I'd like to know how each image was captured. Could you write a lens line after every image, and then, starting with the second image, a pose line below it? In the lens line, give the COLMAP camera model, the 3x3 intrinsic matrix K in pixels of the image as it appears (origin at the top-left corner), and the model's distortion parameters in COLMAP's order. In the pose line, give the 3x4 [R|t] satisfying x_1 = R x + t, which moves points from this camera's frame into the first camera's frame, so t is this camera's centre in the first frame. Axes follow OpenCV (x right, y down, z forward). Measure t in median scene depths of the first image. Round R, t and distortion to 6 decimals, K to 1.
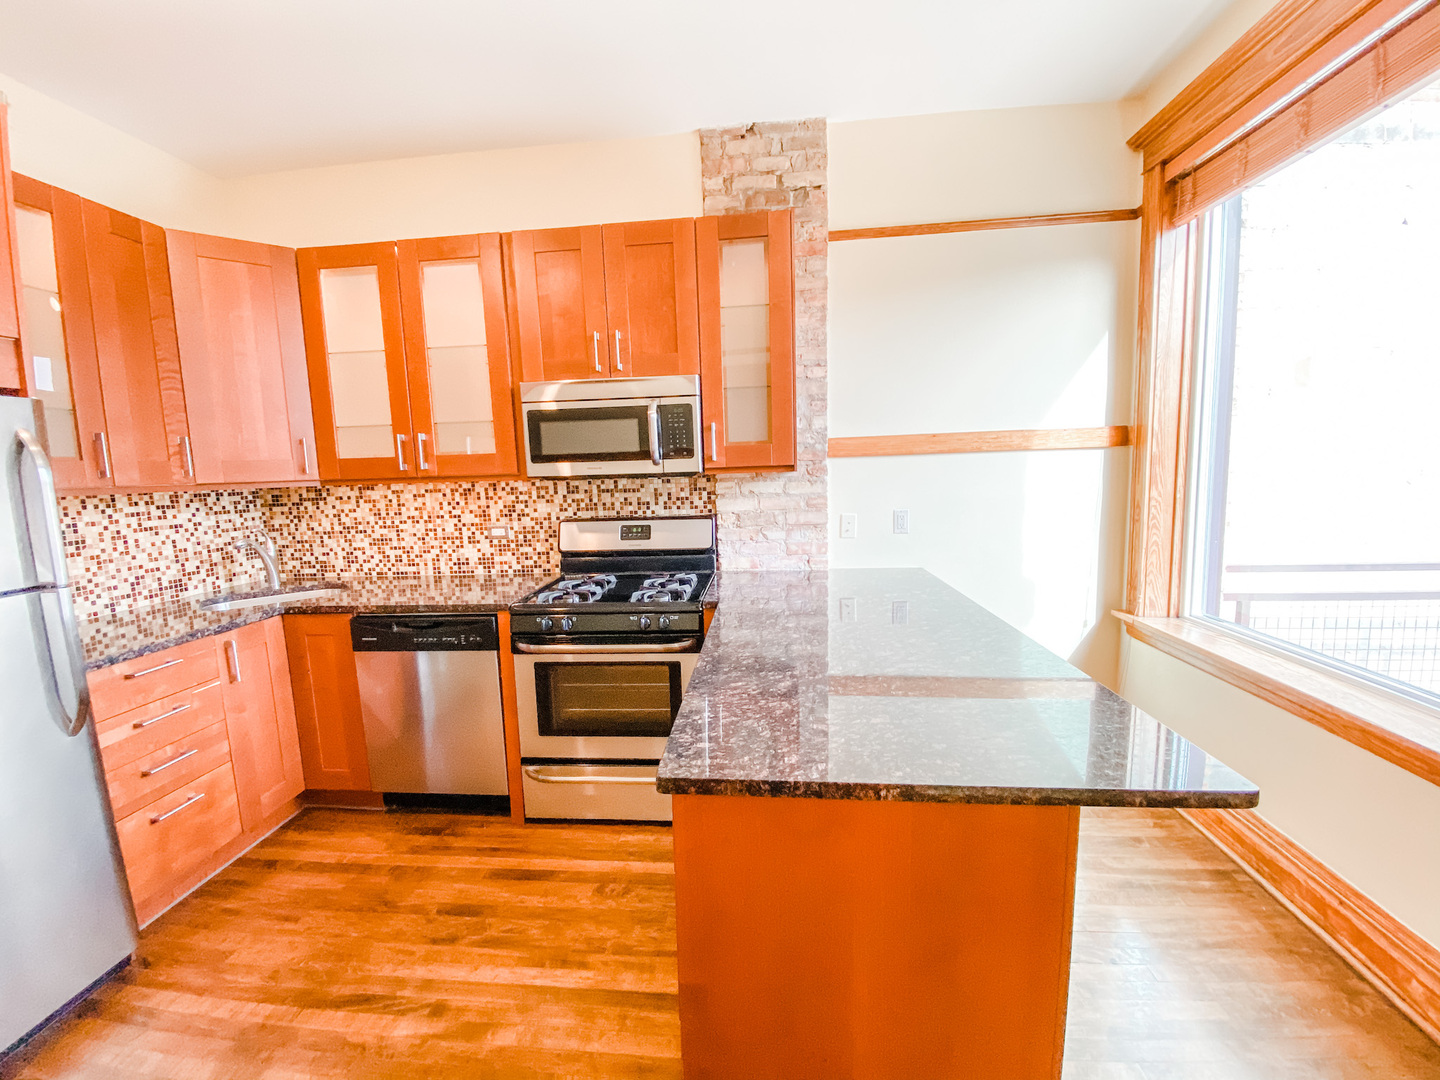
lens RADIAL K [[583.7, 0, 713.9], [0, 583.7, 541.4], [0, 0, 1]] dist [0.032294, -0.028069]
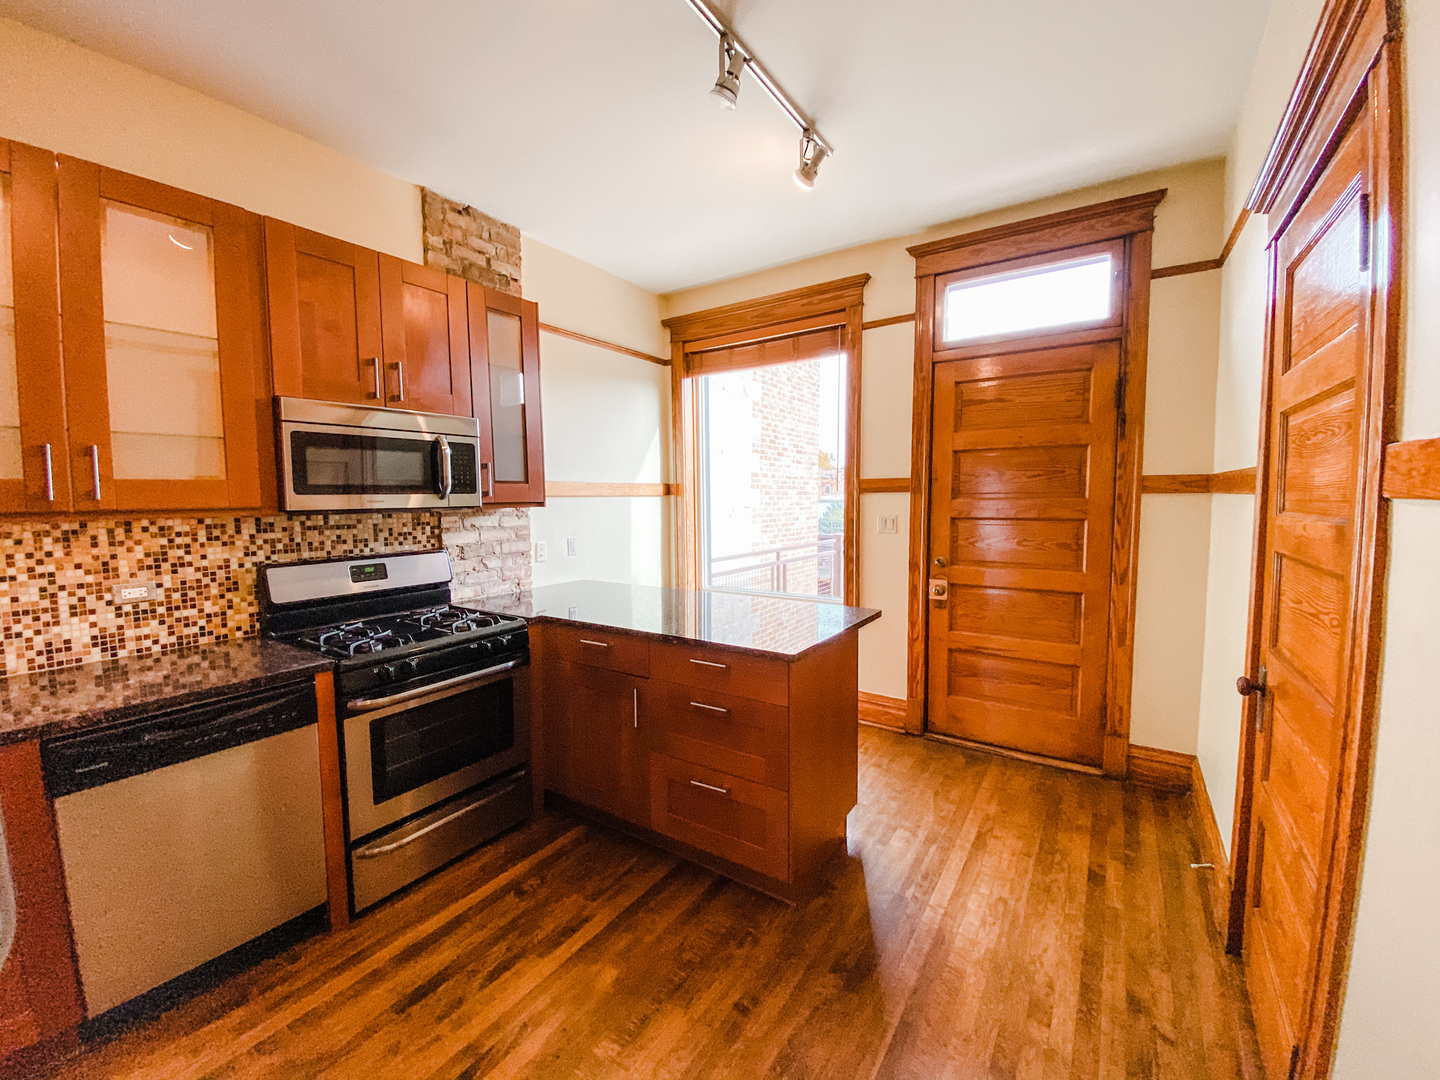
lens RADIAL K [[567.4, 0, 740.8], [0, 567.4, 541.7], [0, 0, 1]] dist [0.017036, -0.025060]
pose [[0.452151, -0.043199, 0.890895, -0.643238], [0.106029, 0.994347, -0.005596, 0.003240], [-0.885617, 0.096991, 0.454176, 0.081701]]
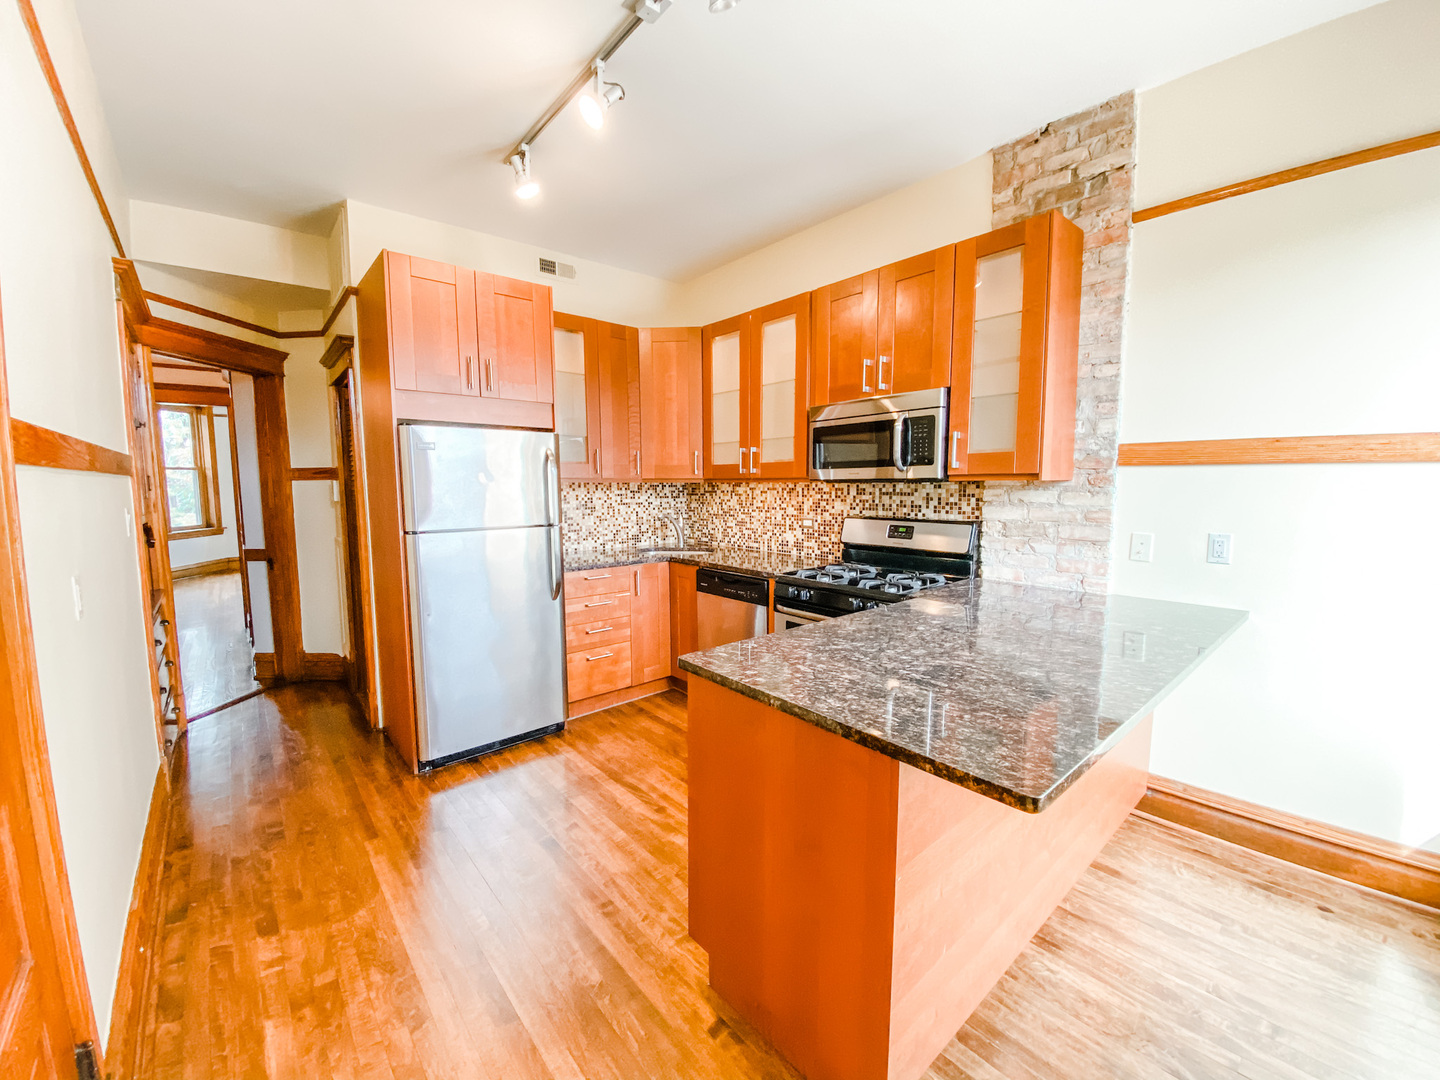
lens RADIAL K [[583.7, 0, 713.9], [0, 583.7, 541.4], [0, 0, 1]] dist [0.032294, -0.028069]
pose [[0.712115, 0.099934, -0.694914, 0.380168], [-0.106621, 0.993730, 0.033645, 0.003108], [0.693919, 0.050133, 0.718306, -0.045501]]
